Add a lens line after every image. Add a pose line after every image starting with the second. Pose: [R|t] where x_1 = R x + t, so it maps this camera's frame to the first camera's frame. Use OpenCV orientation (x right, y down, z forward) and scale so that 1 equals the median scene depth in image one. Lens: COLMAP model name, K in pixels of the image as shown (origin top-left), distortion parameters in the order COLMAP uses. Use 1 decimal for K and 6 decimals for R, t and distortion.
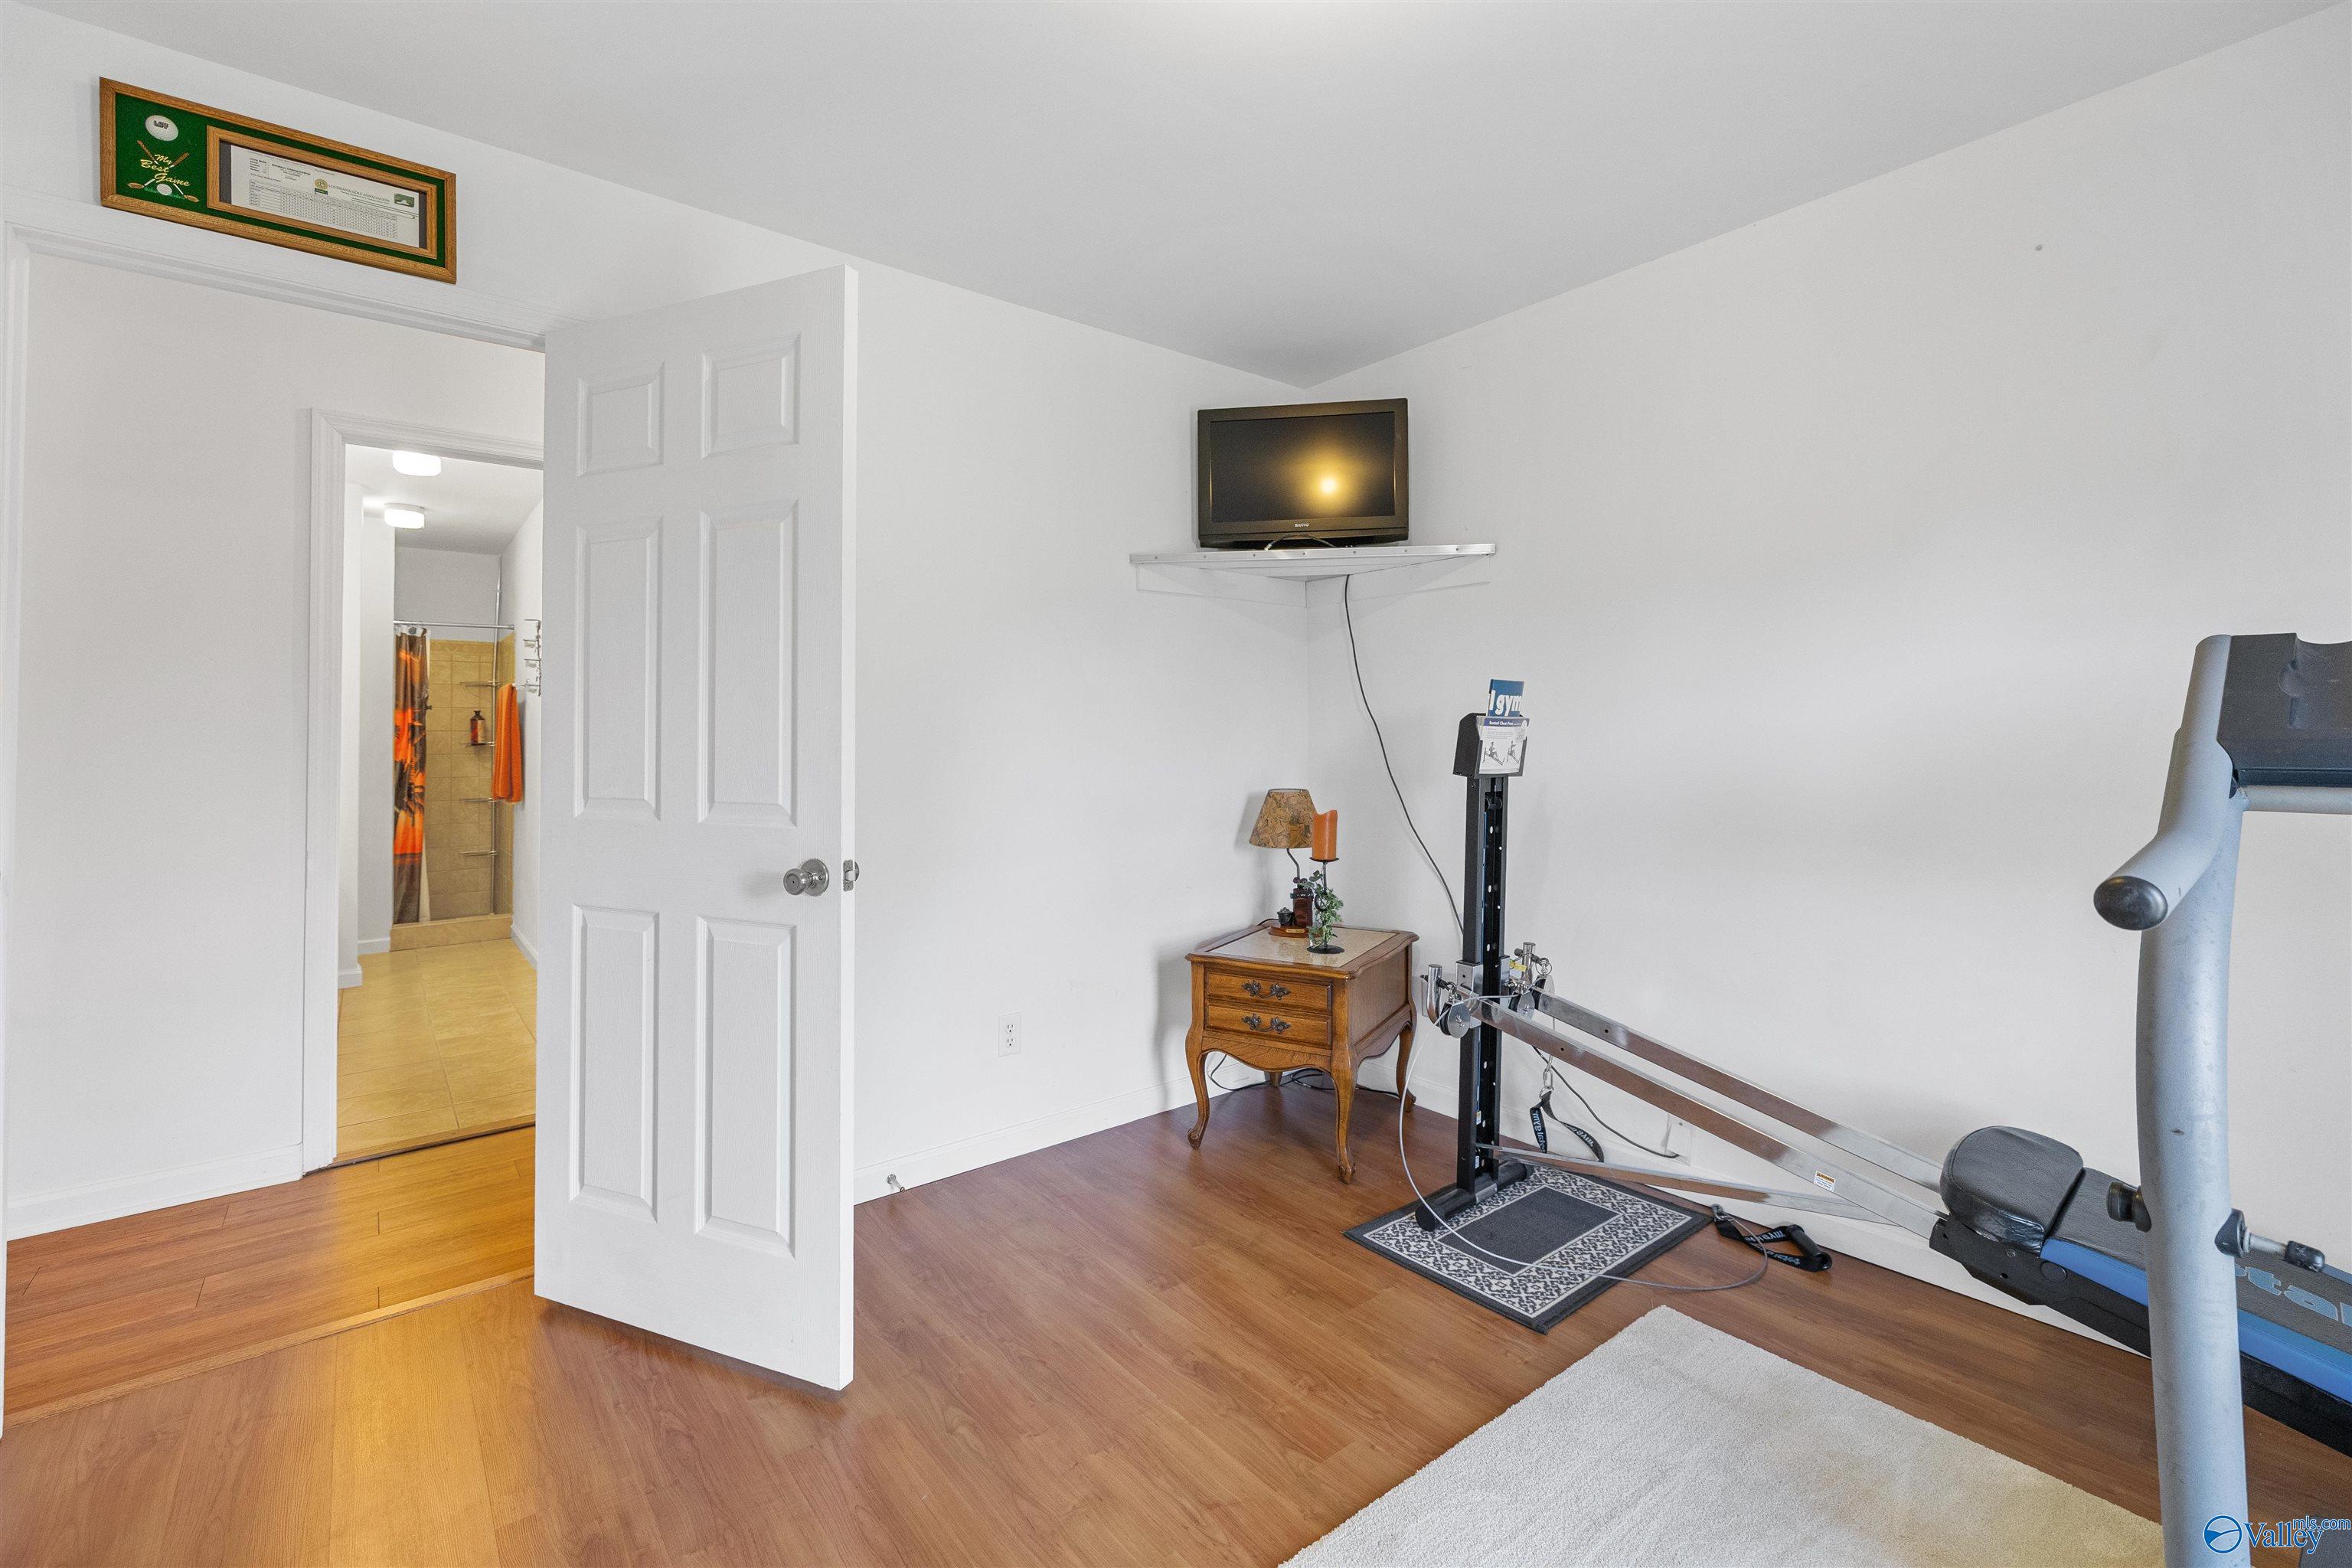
lens RADIAL K [[999.9, 0, 1139.4], [0, 999.9, 735.4], [0, 0, 1]] dist [-0.002101, -0.000539]
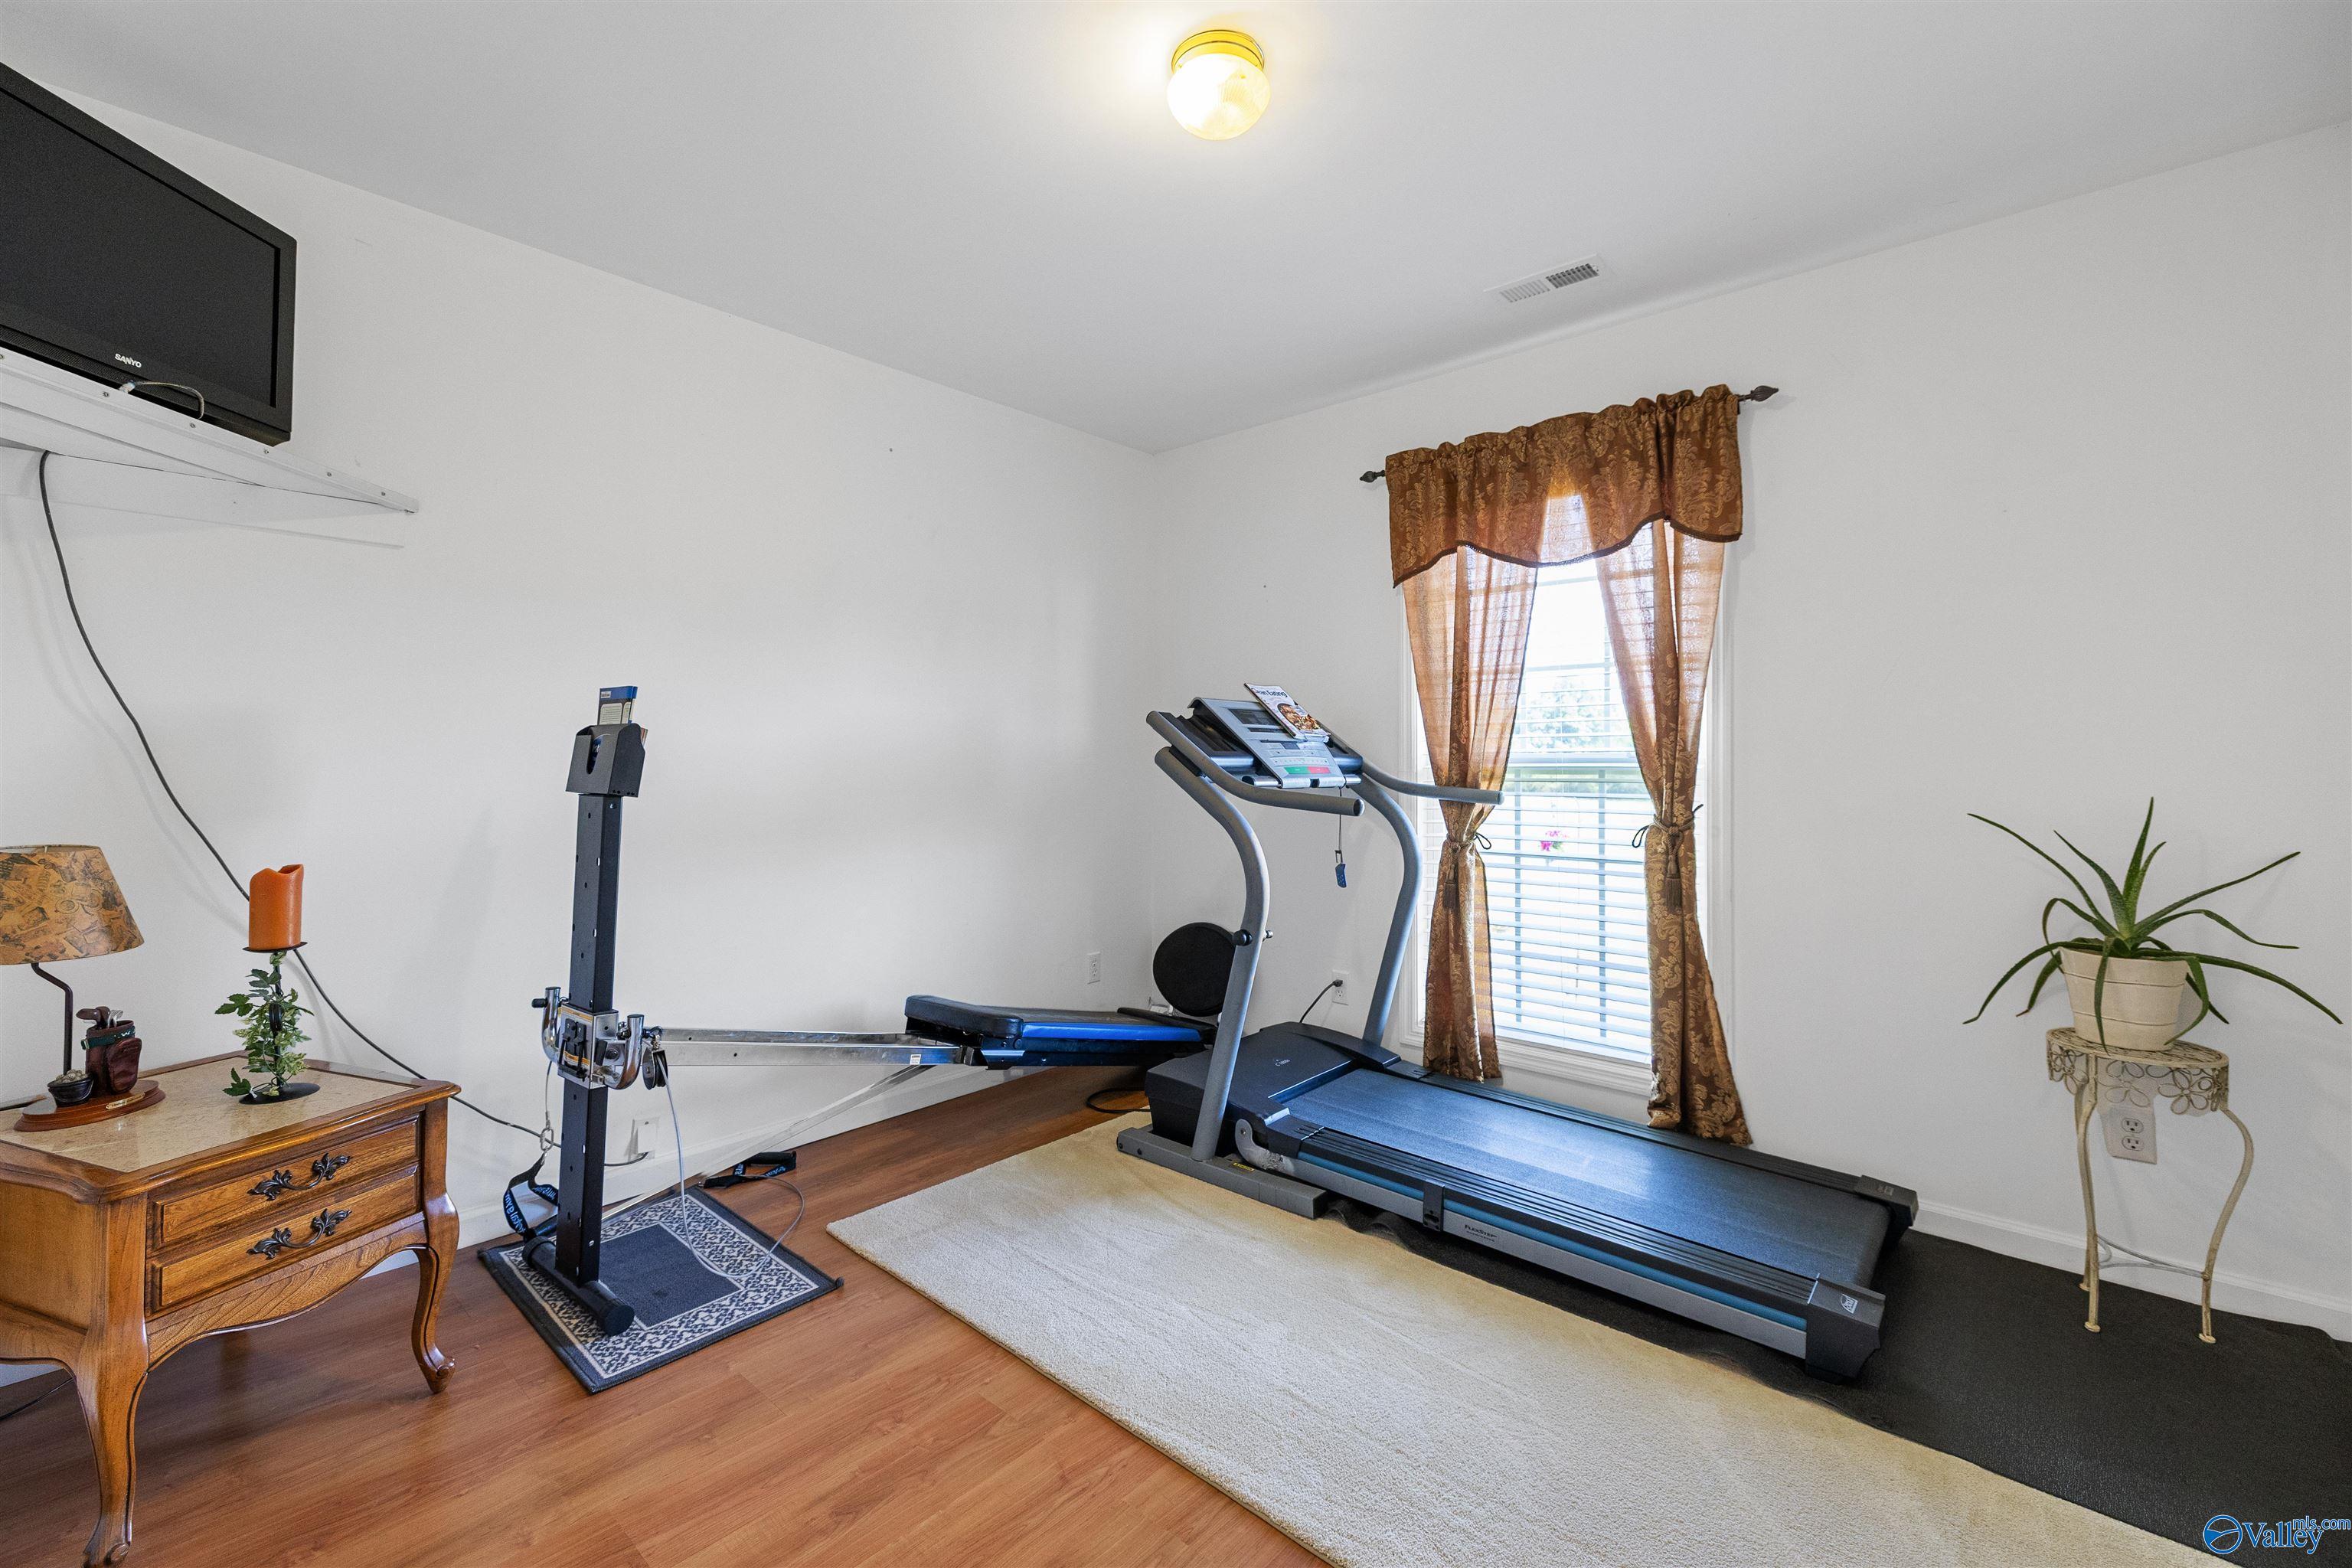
lens RADIAL K [[999.9, 0, 1171.0], [0, 999.9, 774.4], [0, 0, 1]] dist [-0.002101, -0.000539]
pose [[-0.184617, -0.009686, 0.982763, -0.675022], [-0.000509, 0.999952, 0.009760, 0.015616], [-0.982810, 0.001302, -0.184613, 0.754586]]
